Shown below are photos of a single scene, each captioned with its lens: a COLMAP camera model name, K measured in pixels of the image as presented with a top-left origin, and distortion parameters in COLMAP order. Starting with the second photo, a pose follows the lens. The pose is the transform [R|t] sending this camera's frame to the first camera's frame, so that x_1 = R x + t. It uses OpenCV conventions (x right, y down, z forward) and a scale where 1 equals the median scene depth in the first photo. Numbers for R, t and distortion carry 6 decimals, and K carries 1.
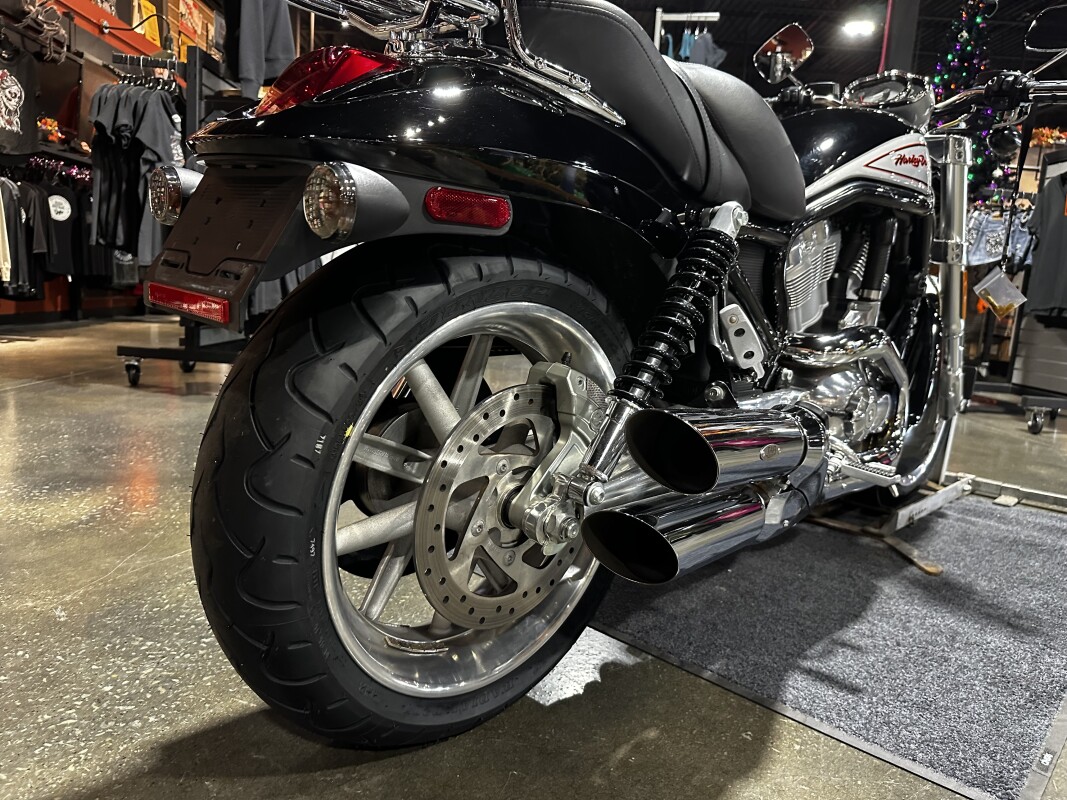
lens RADIAL K [[734.5, 0, 505.8], [0, 734.5, 410.6], [0, 0, 1]] dist [0.029011, -0.016788]
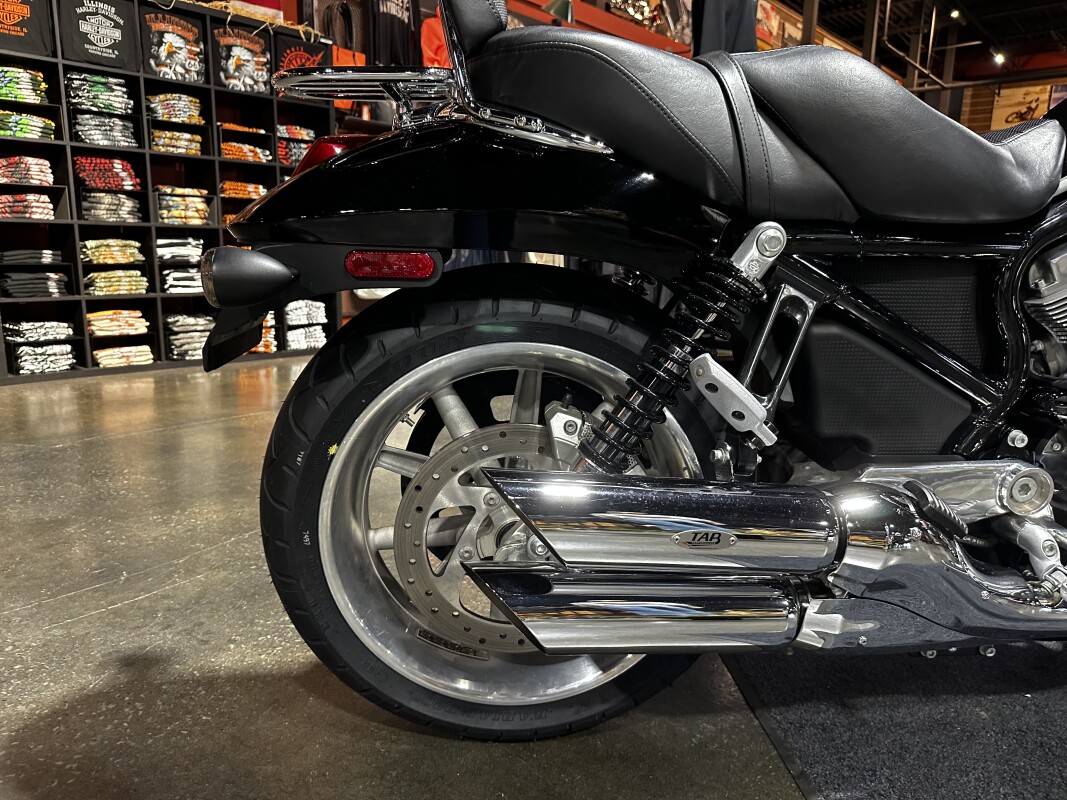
lens RADIAL K [[734.5, 0, 535.1], [0, 734.5, 420.9], [0, 0, 1]] dist [0.029011, -0.016788]
pose [[0.752653, 0.097676, -0.651132, 0.737836], [-0.082475, 0.995132, 0.053945, -0.100992], [0.653231, 0.013100, 0.757045, 0.260569]]
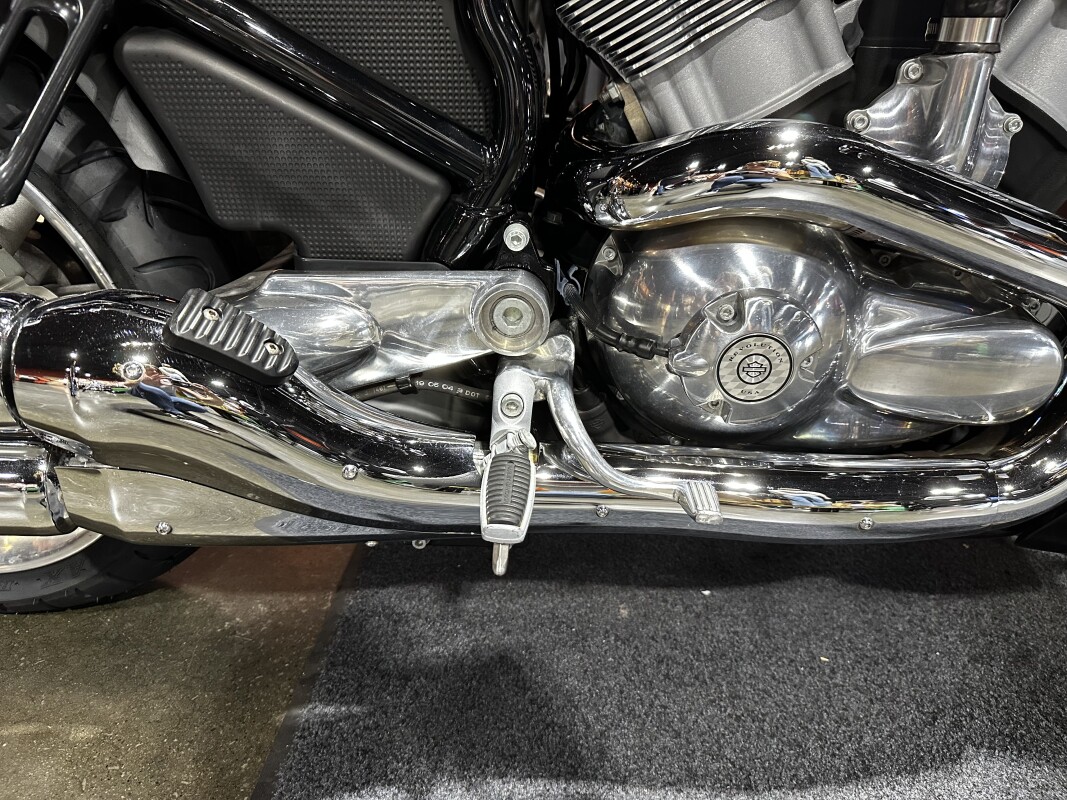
lens RADIAL K [[734.5, 0, 532.4], [0, 734.5, 405.0], [0, 0, 1]] dist [0.029011, -0.016788]
pose [[0.670757, 0.250532, -0.698082, 1.095801], [-0.091774, 0.962024, 0.257075, -0.102065], [0.735977, -0.108369, 0.668277, 1.074082]]
